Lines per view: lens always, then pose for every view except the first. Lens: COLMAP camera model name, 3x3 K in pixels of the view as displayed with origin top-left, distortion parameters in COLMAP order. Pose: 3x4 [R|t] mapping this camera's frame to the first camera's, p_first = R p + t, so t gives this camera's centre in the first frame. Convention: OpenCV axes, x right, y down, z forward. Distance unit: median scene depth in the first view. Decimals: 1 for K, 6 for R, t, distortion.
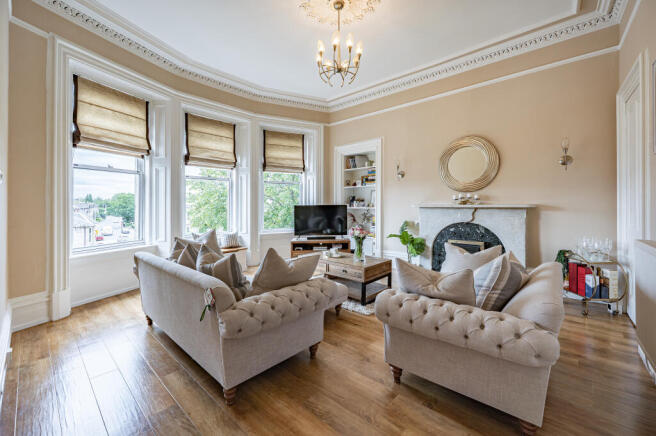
lens RADIAL K [[272.9, 0, 322.4], [0, 272.9, 201.9], [0, 0, 1]] dist [-0.005916, -0.000129]
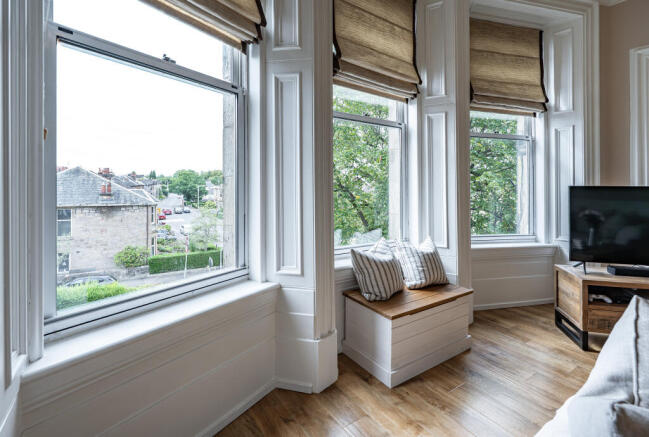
lens RADIAL K [[319.3, 0, 318.0], [0, 319.3, 189.5], [0, 0, 1]] dist [-0.002915, -0.000470]
pose [[0.972693, 0.023005, -0.230954, -0.352123], [-0.017831, 0.999542, 0.024465, 0.012434], [0.231411, -0.019678, 0.972657, 0.457982]]
